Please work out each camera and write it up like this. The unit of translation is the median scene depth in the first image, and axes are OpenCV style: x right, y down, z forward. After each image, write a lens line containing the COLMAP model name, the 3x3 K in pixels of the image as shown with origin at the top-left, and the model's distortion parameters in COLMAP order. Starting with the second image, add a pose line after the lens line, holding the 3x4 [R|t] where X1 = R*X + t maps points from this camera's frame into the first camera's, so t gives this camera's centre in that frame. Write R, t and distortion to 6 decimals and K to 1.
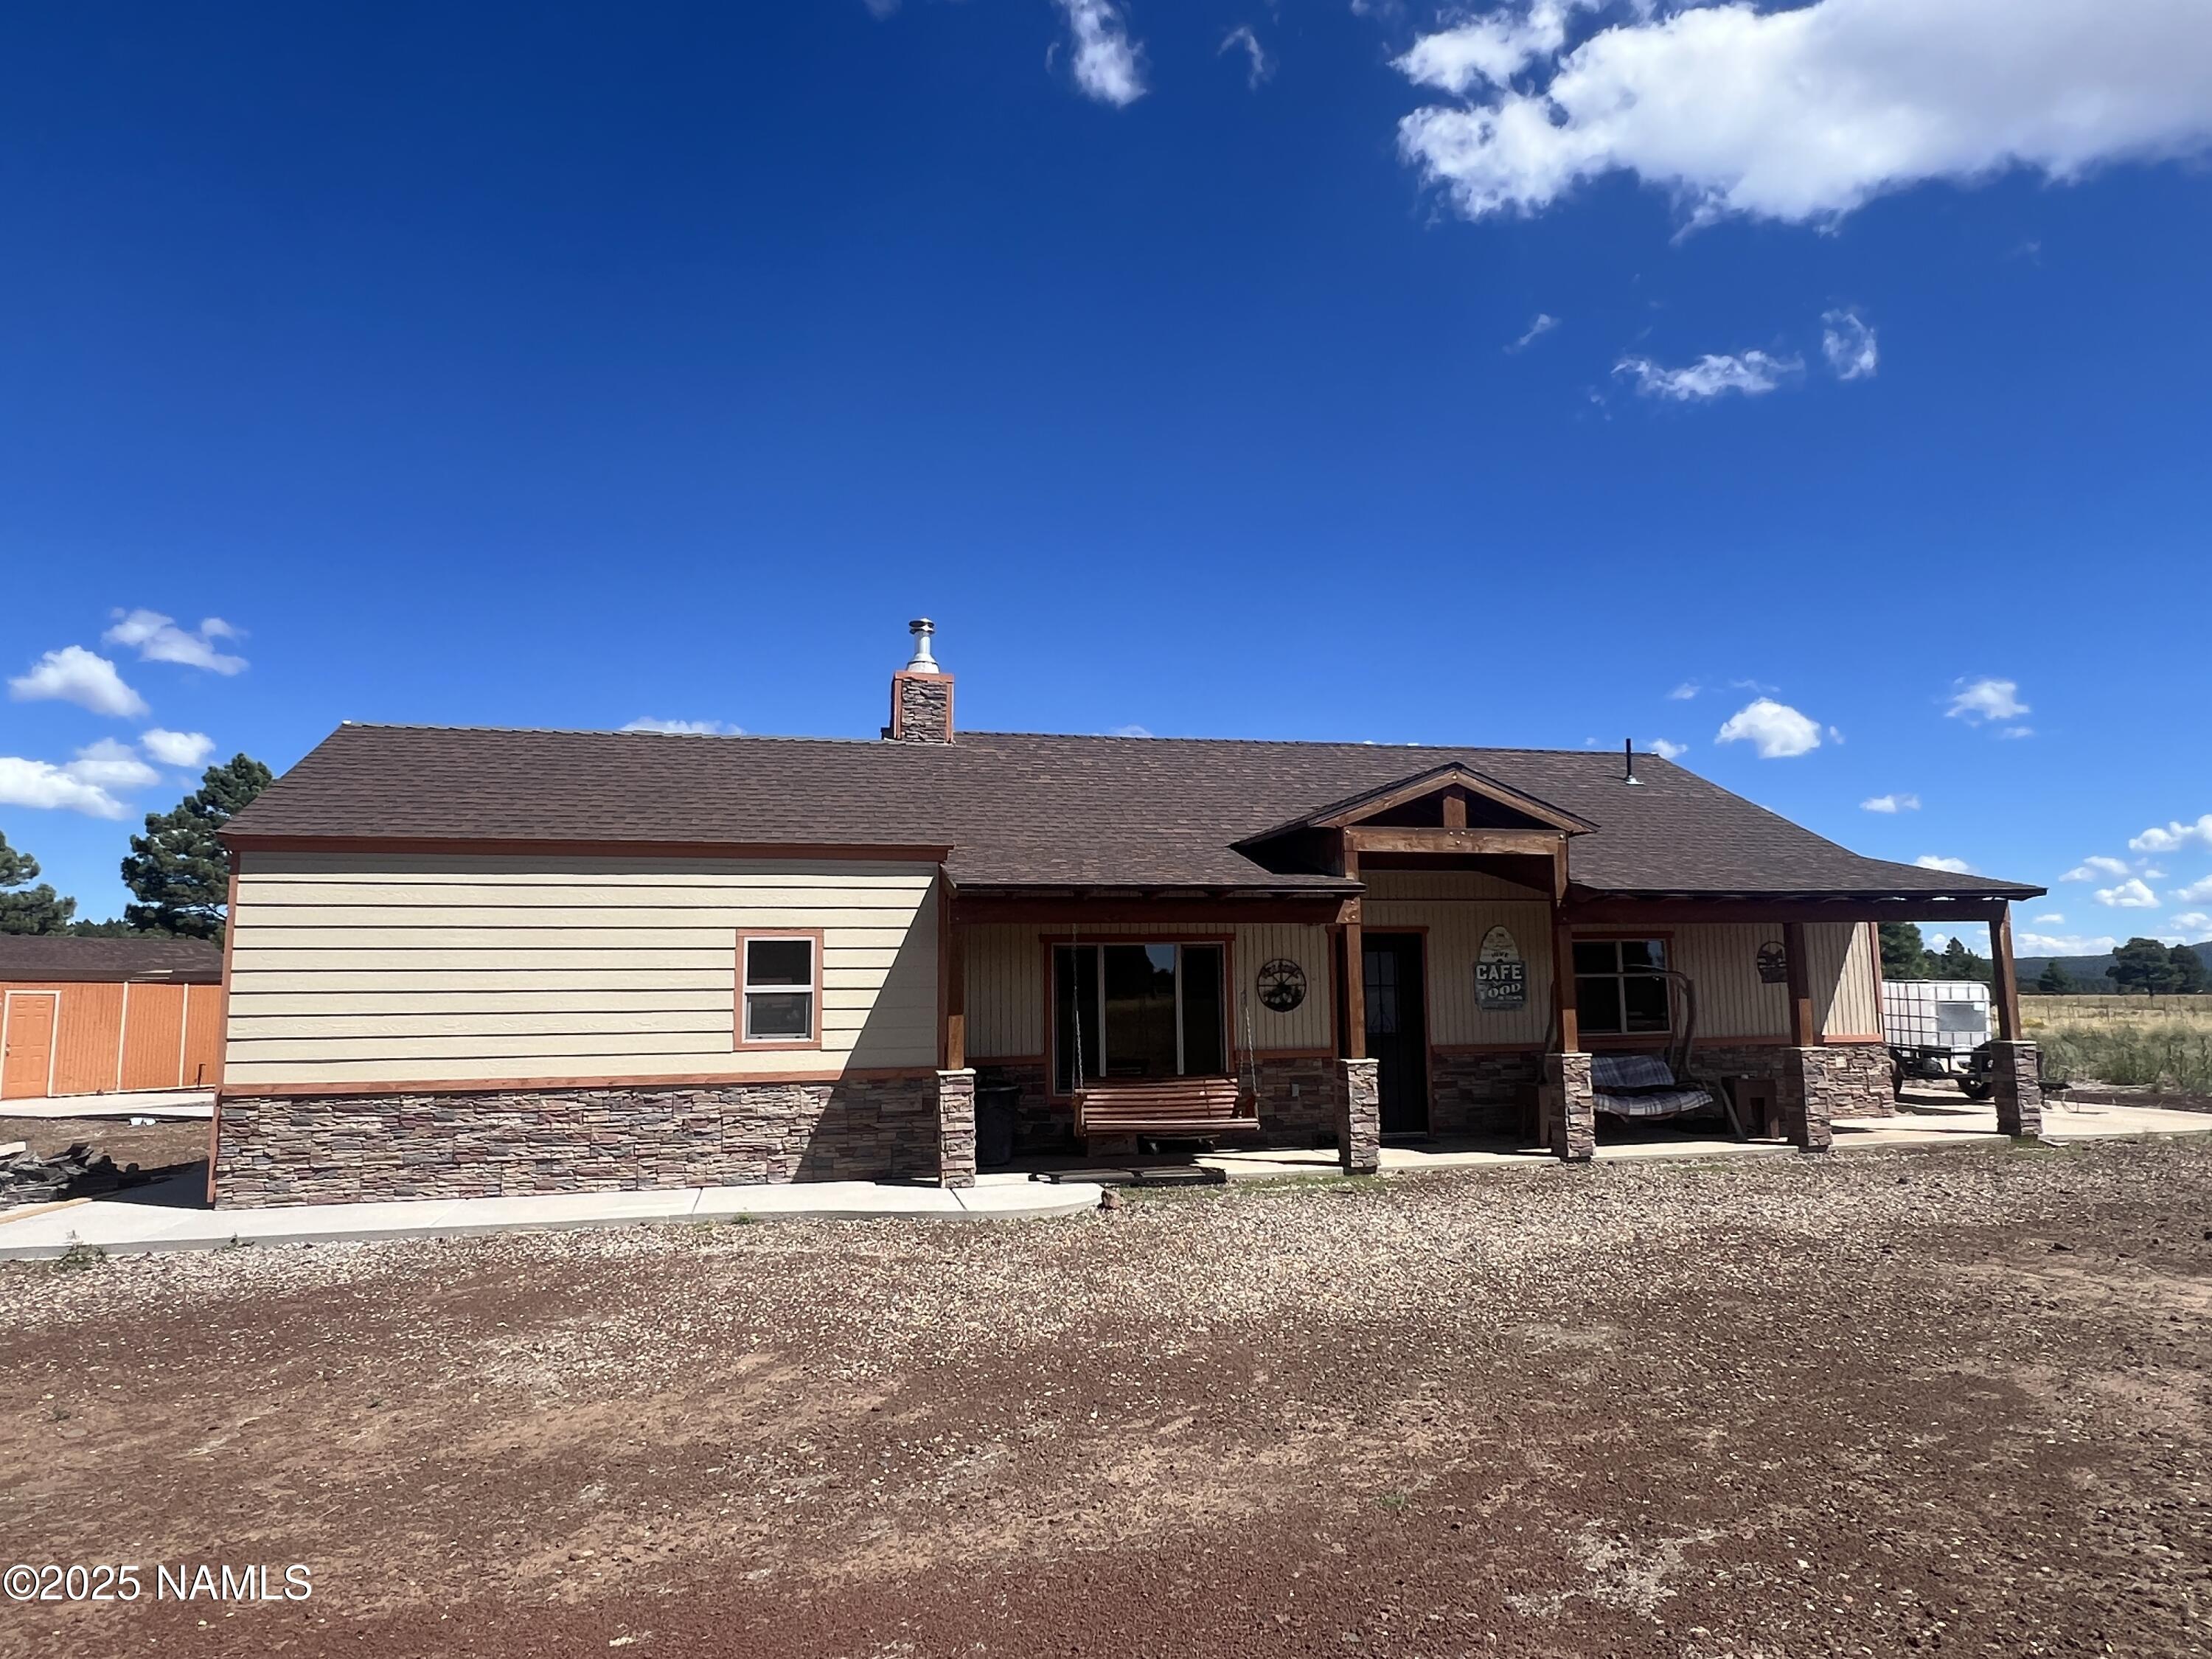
lens RADIAL K [[1328.3, 0, 1108.0], [0, 1328.3, 839.9], [0, 0, 1]] dist [-0.007244, 0.002650]
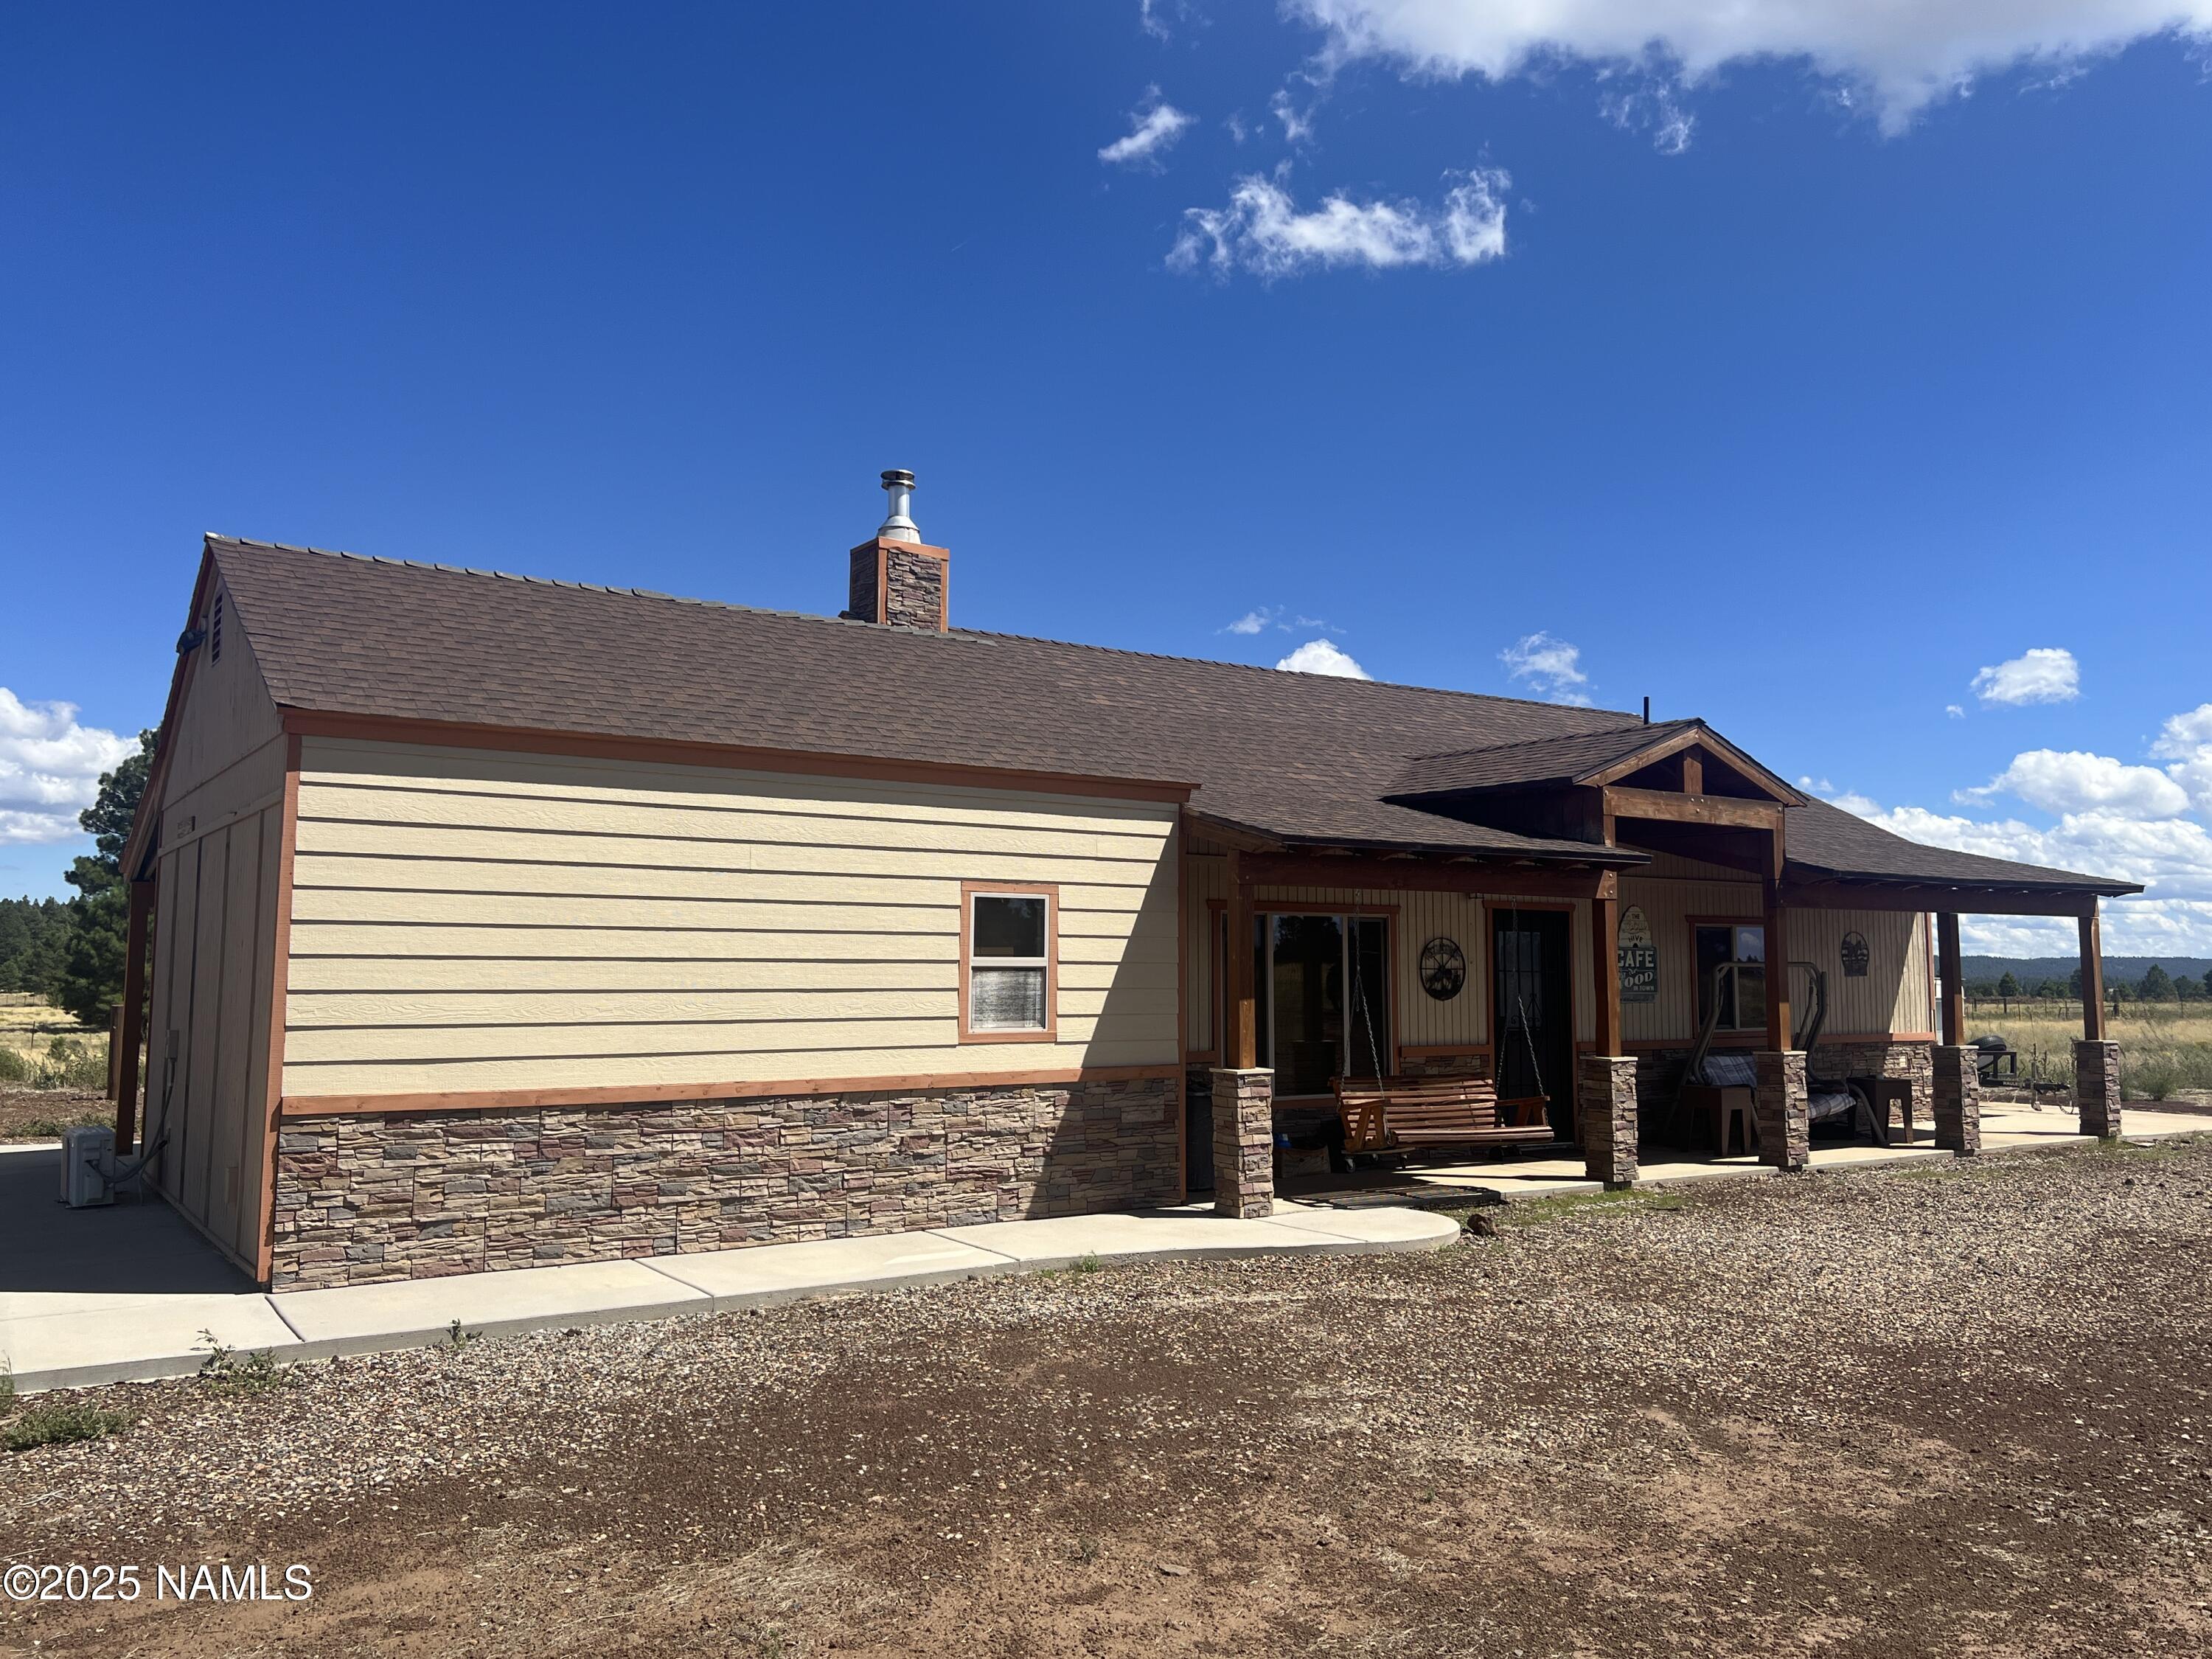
lens RADIAL K [[1719.5, 0, 1114.9], [0, 1719.5, 818.5], [0, 0, 1]] dist [0.119948, -0.247869]
pose [[0.934958, 0.047508, 0.351563, -0.524051], [-0.055447, 0.998383, 0.012541, 0.014861], [-0.350399, -0.031219, 0.936080, 0.064018]]
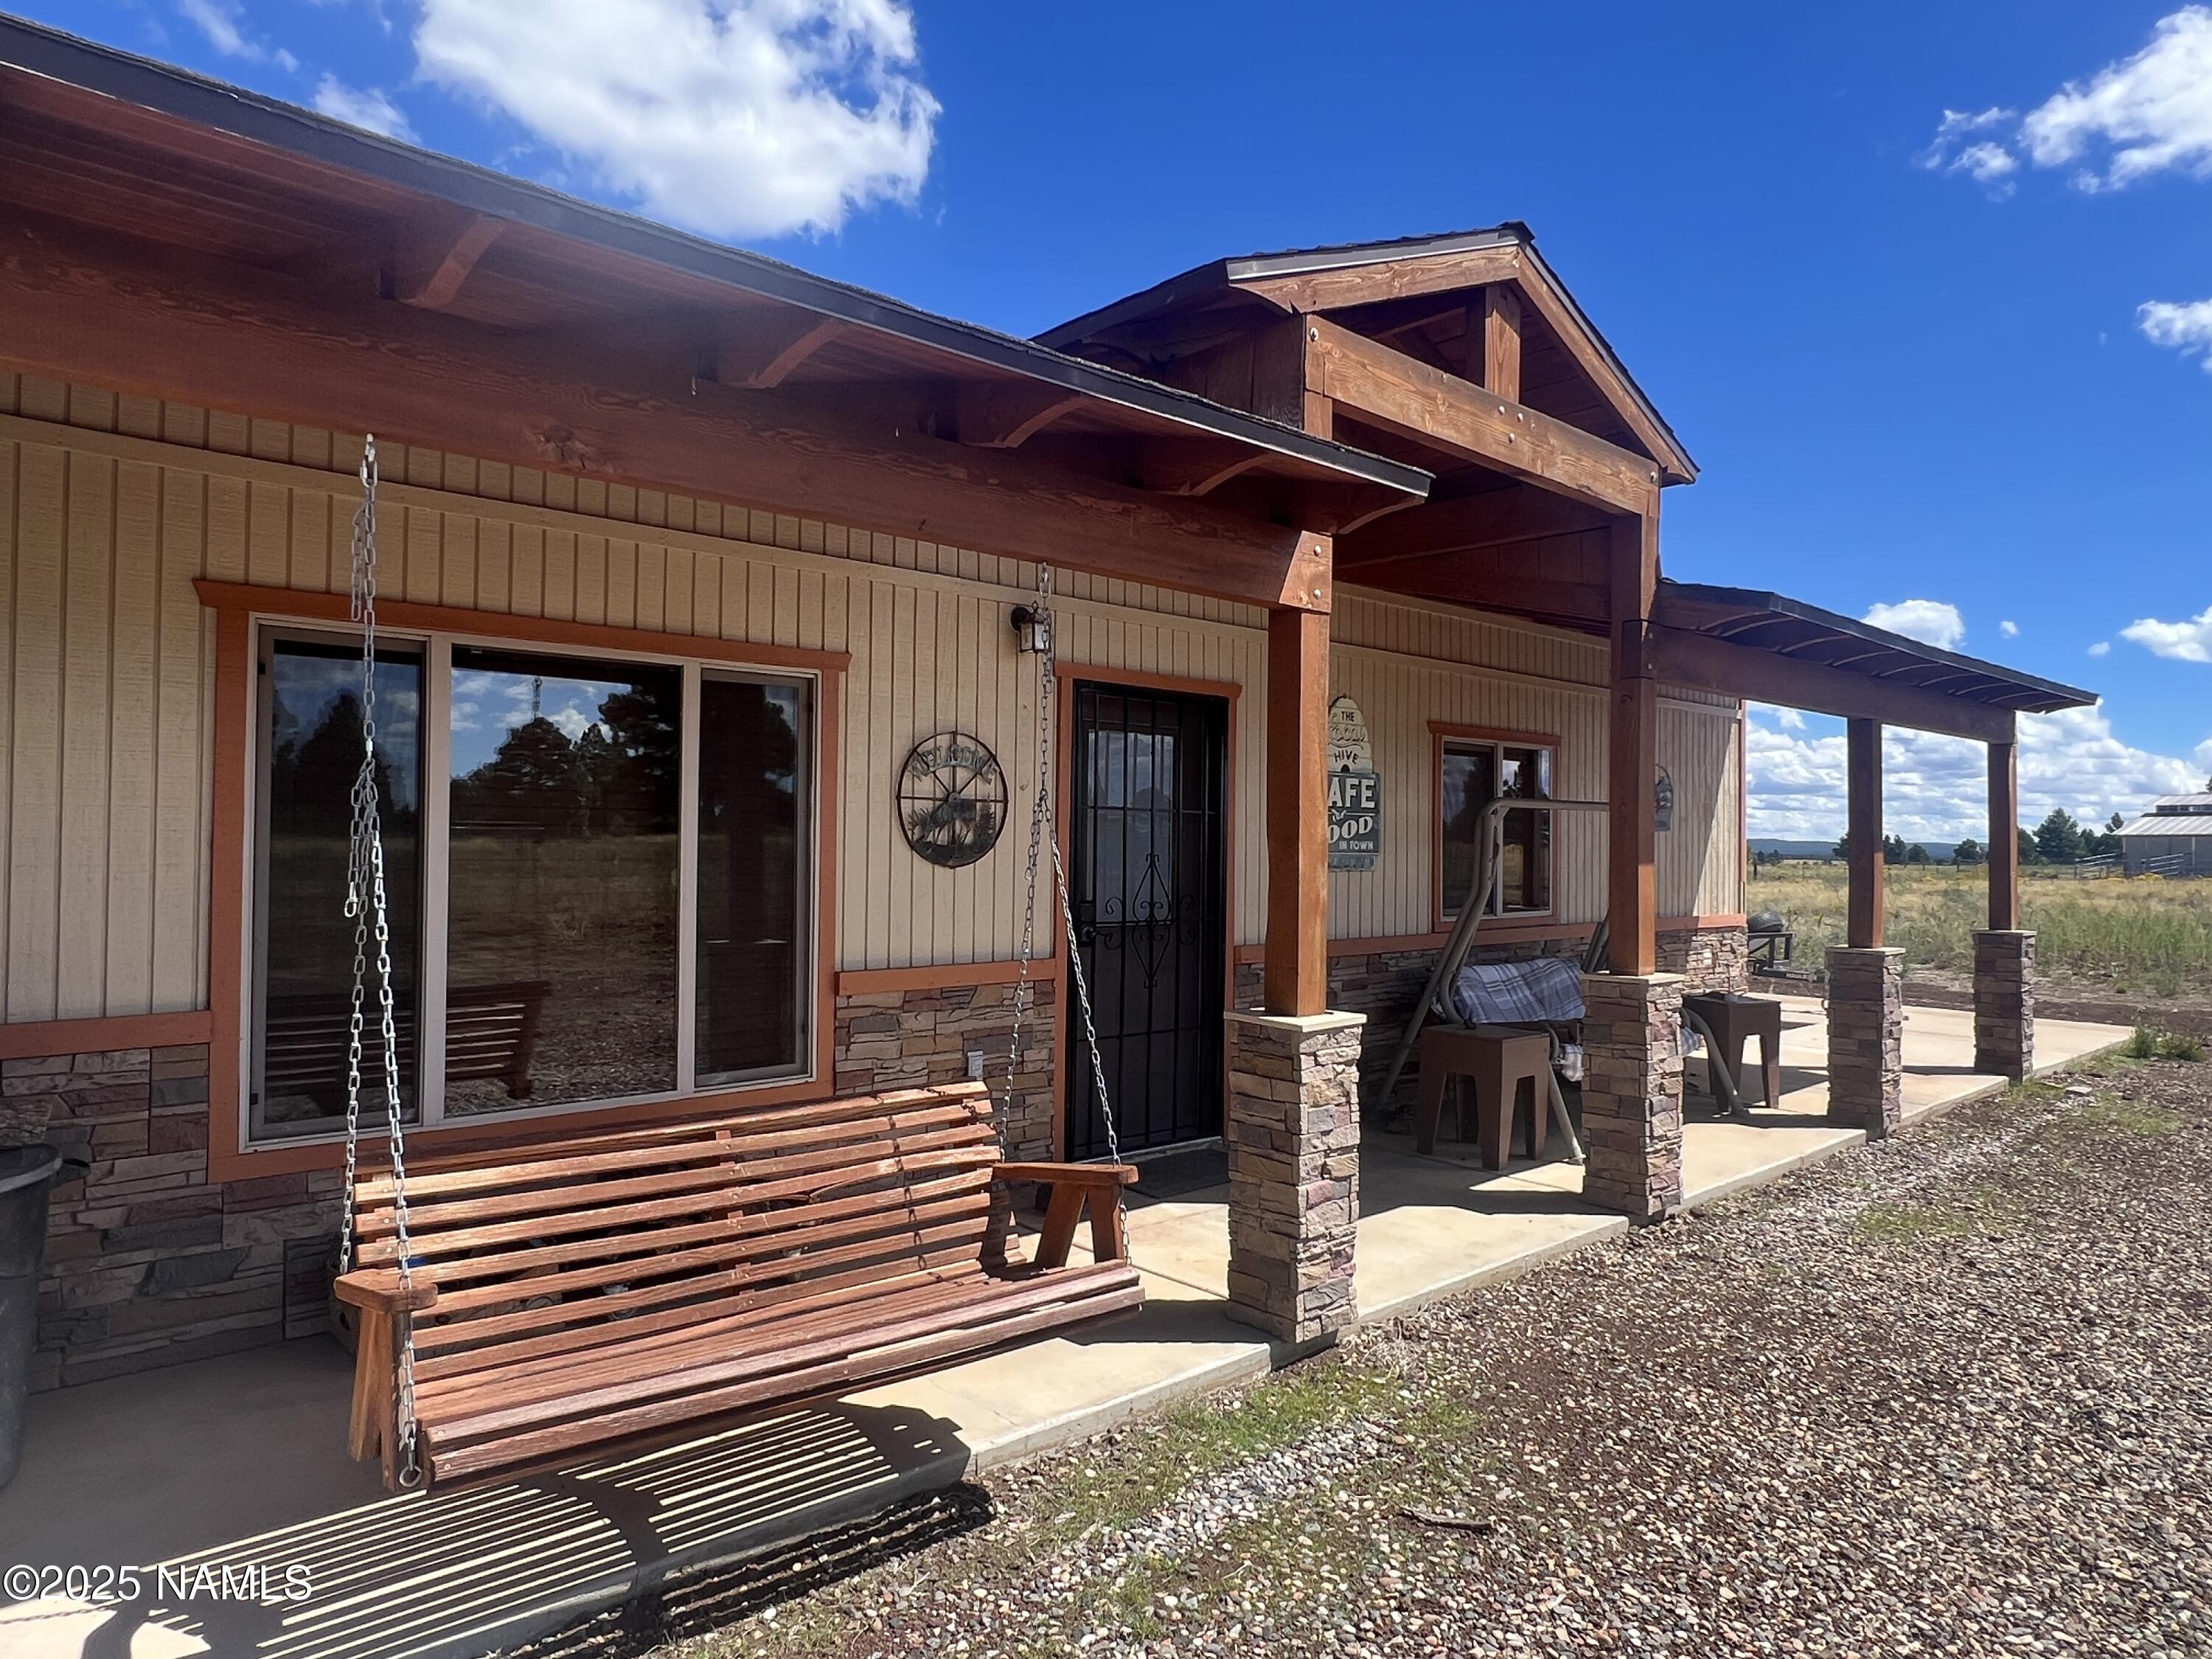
lens RADIAL K [[1362.6, 0, 1106.0], [0, 1362.6, 829.5], [0, 0, 1]] dist [0.002659, 0.001042]
pose [[0.875038, 0.028476, 0.483216, -0.024407], [-0.079293, 0.993216, 0.085058, 0.094564], [-0.477515, -0.112745, 0.871360, 0.737806]]
